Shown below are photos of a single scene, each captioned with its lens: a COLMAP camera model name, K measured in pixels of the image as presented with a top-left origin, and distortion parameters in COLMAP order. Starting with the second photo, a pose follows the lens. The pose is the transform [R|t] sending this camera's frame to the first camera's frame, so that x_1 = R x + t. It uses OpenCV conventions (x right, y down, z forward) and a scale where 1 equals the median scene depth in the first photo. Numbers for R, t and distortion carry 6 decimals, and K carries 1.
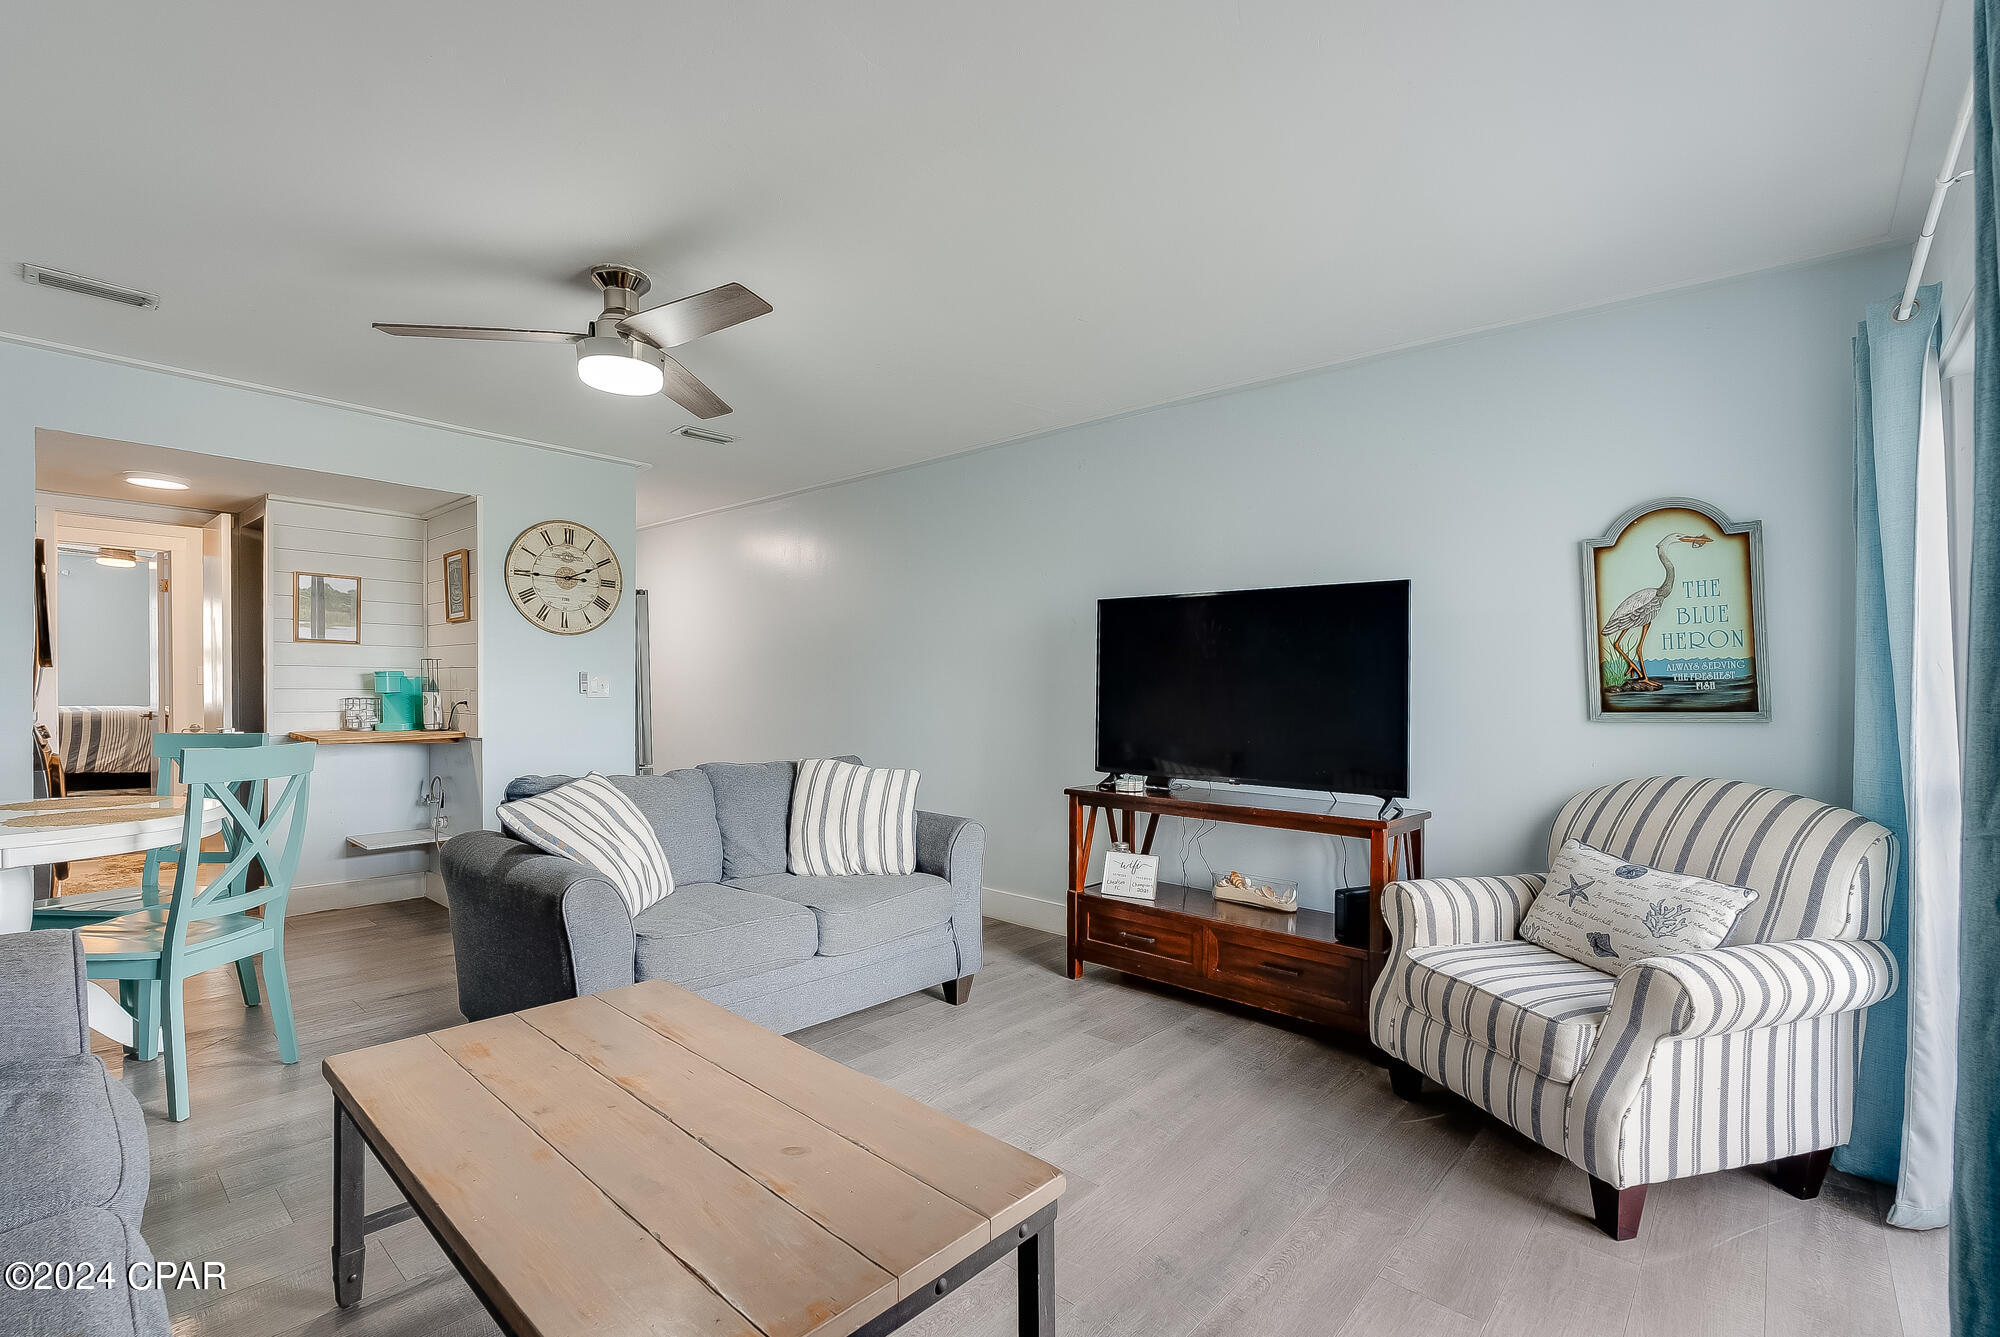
lens RADIAL K [[889.9, 0, 993.3], [0, 889.9, 693.2], [0, 0, 1]] dist [-0.011960, 0.000349]
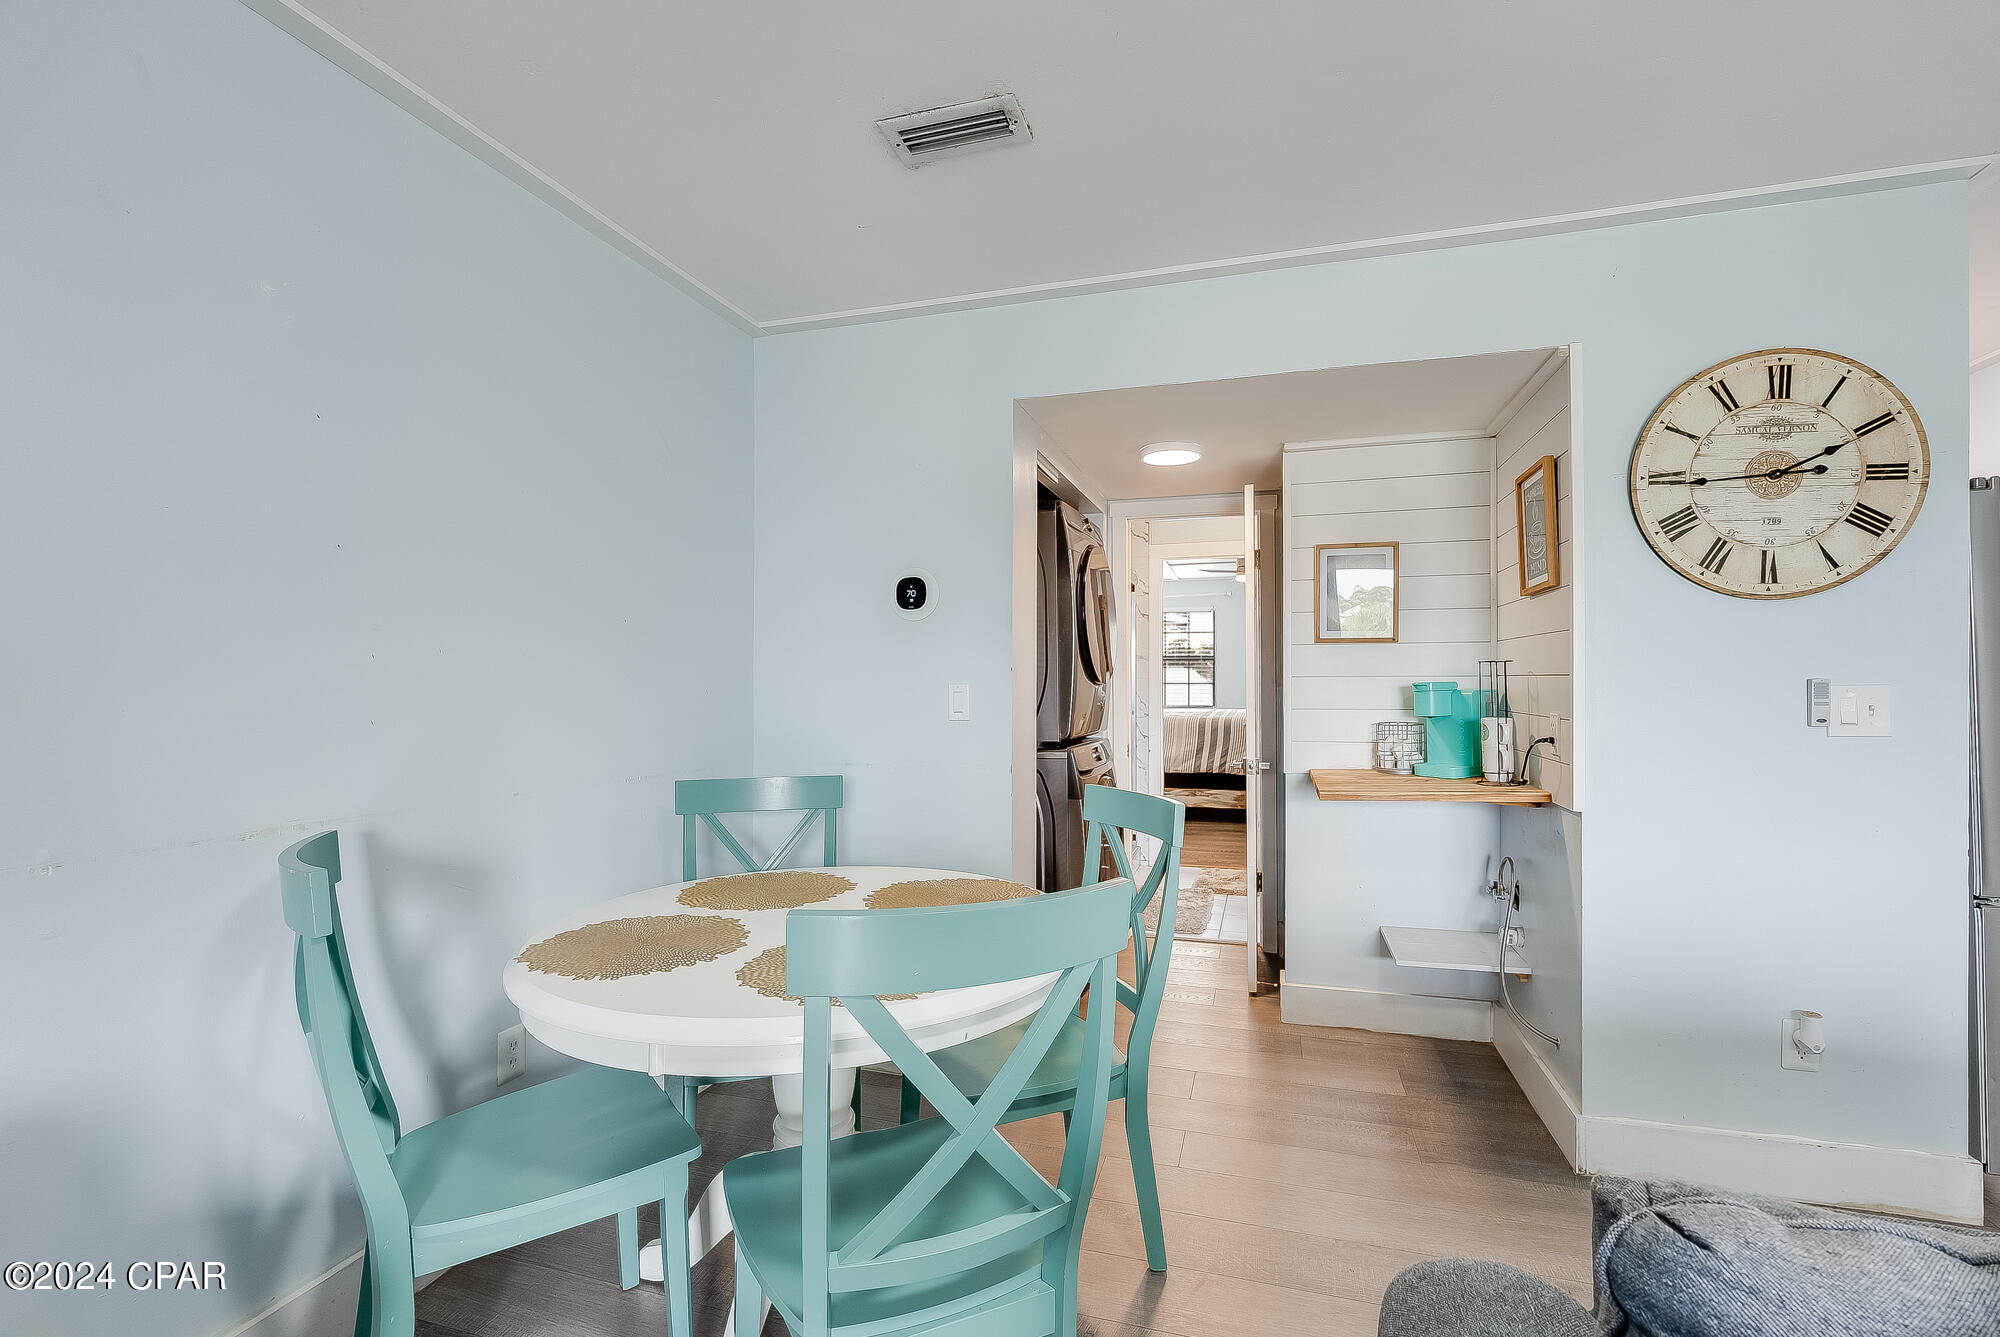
lens RADIAL K [[889.9, 0, 993.3], [0, 889.9, 693.2], [0, 0, 1]] dist [-0.011960, 0.000349]
pose [[0.411114, 0.000263, -0.911584, -0.234343], [-0.001601, 0.999999, -0.000434, -0.016132], [0.911583, 0.001638, 0.411113, 0.450502]]
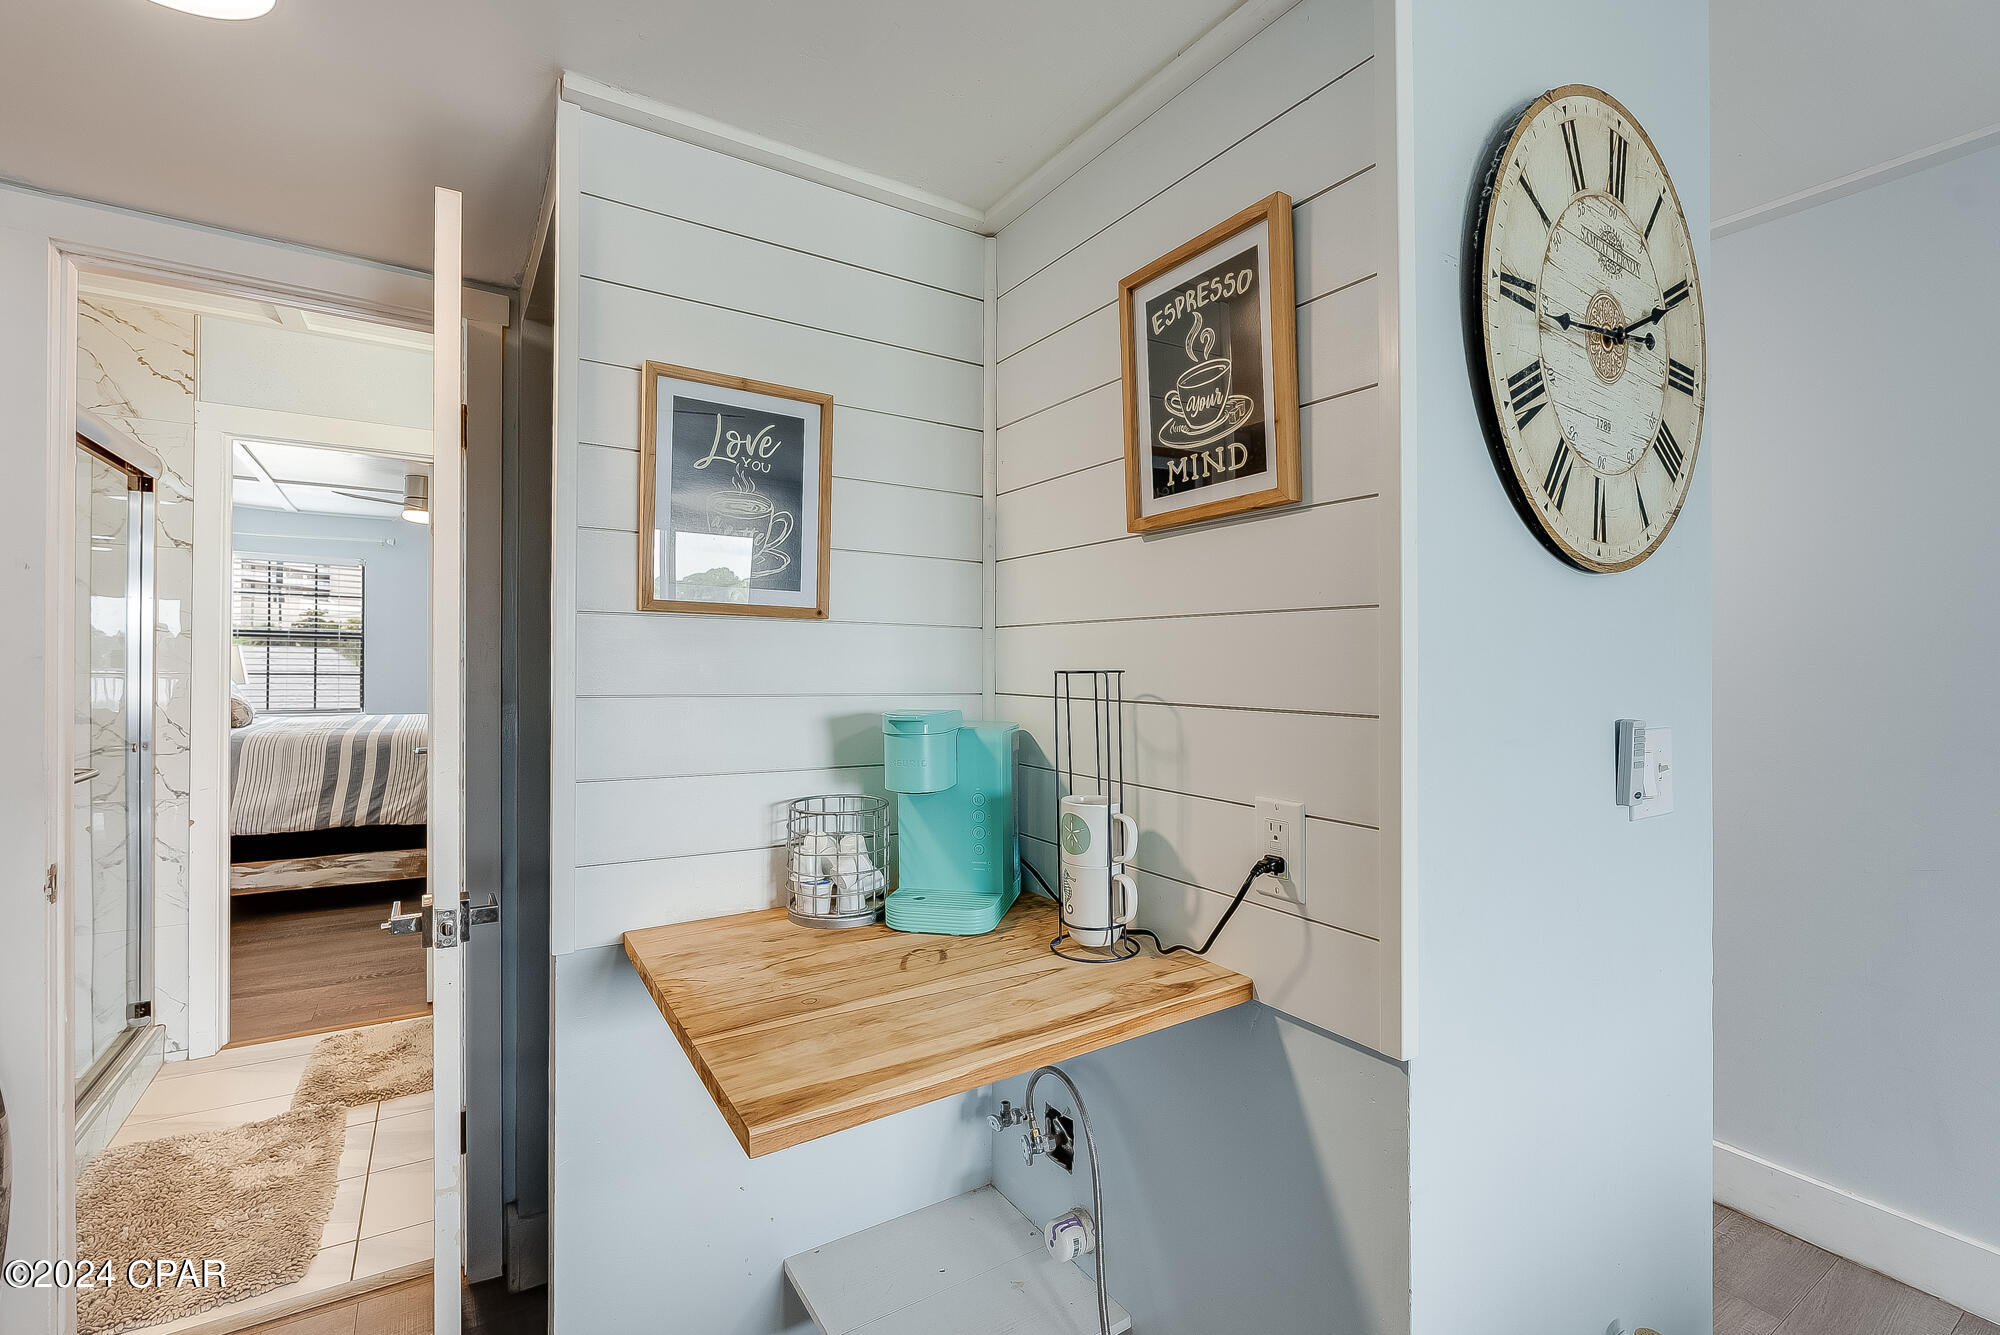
lens RADIAL K [[852.6, 0, 1000.0], [0, 852.6, 667.5], [0, 0, 1]] dist [-0.009780, 0.000389]
pose [[0.964903, 0.000365, -0.262605, -0.585980], [-0.003911, 0.999908, -0.012981, -0.035737], [0.262576, 0.013552, 0.964816, 0.740286]]
